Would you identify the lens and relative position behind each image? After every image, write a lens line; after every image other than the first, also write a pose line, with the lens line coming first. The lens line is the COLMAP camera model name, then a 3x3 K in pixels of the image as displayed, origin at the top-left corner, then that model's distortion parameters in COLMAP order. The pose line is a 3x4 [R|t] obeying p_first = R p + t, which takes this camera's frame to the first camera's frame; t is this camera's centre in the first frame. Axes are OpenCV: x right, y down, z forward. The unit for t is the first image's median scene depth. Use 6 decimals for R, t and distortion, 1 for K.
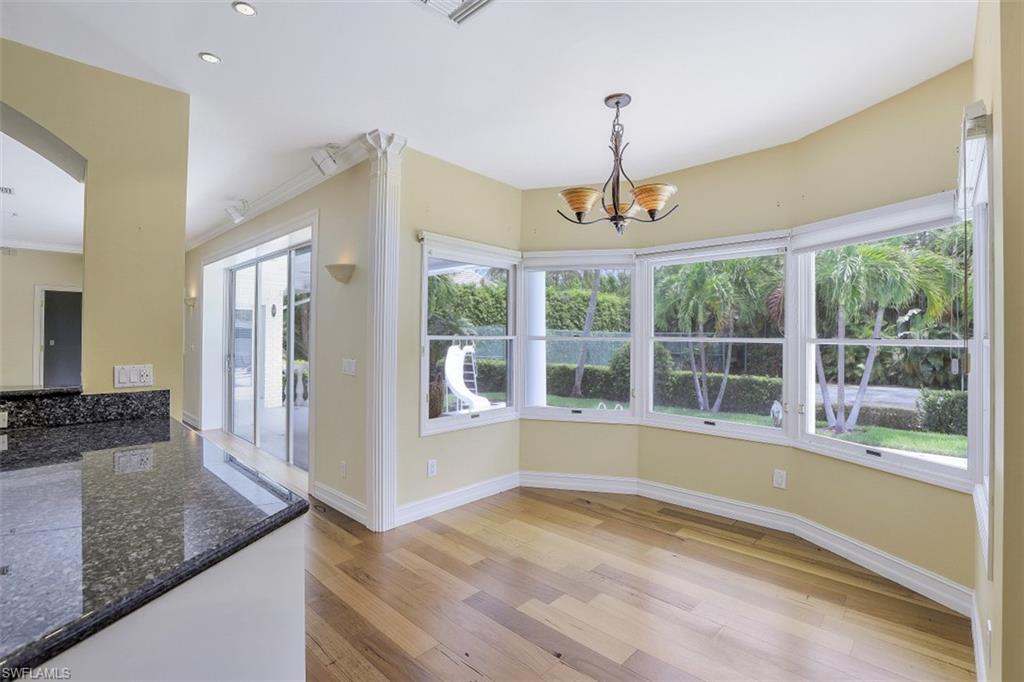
lens RADIAL K [[468.8, 0, 526.6], [0, 468.8, 331.1], [0, 0, 1]] dist [-0.021798, 0.000295]
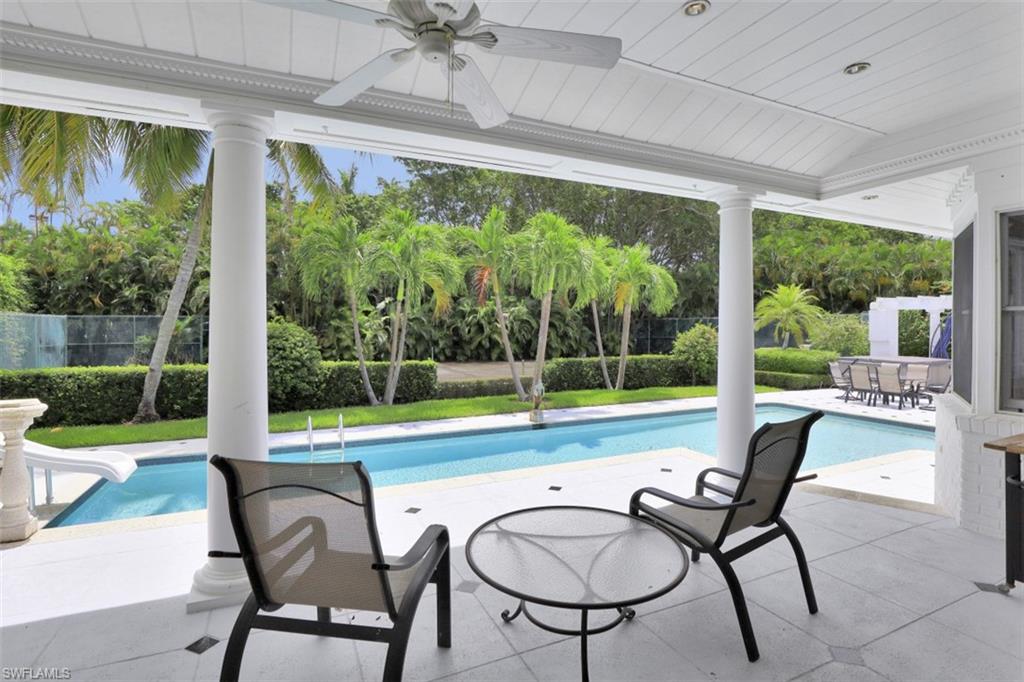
lens RADIAL K [[481.3, 0, 494.1], [0, 481.3, 330.9], [0, 0, 1]] dist [-0.023086, -0.000138]
pose [[0.400133, -0.017557, 0.916289, -1.194968], [-0.009180, 0.999690, 0.023164, 0.046014], [-0.916411, -0.017680, 0.399848, 1.667668]]
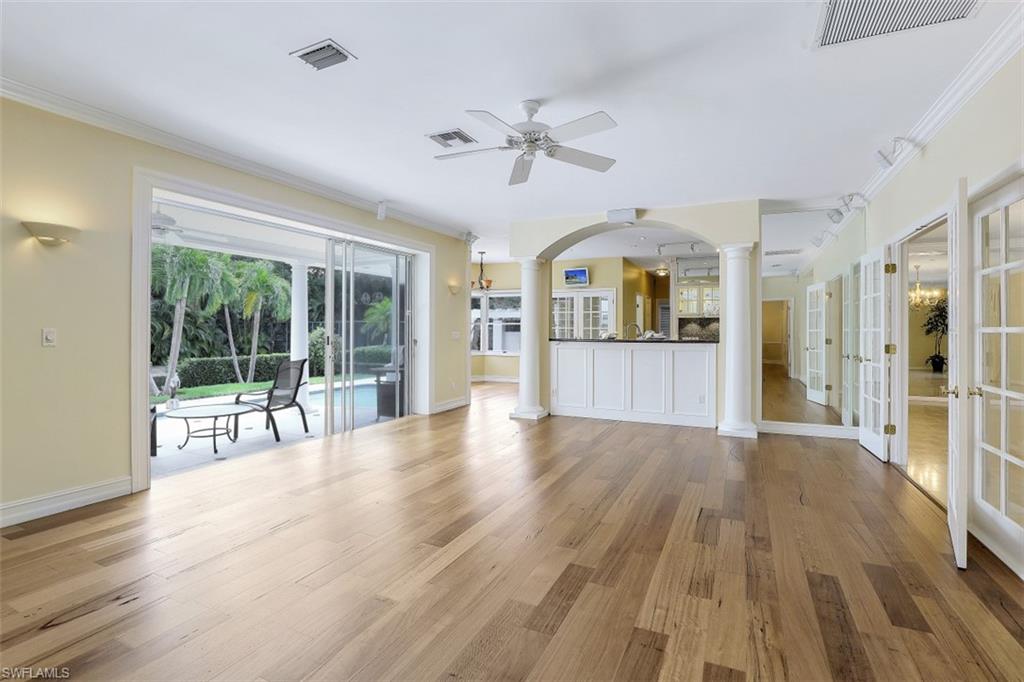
lens RADIAL K [[507.6, 0, 505.4], [0, 507.6, 329.4], [0, 0, 1]] dist [-0.053486, 0.000185]
pose [[-0.291206, -0.009306, 0.956615, -2.439248], [-0.015638, 0.999865, 0.004966, 0.033687], [-0.956533, -0.013514, -0.291312, 1.364606]]
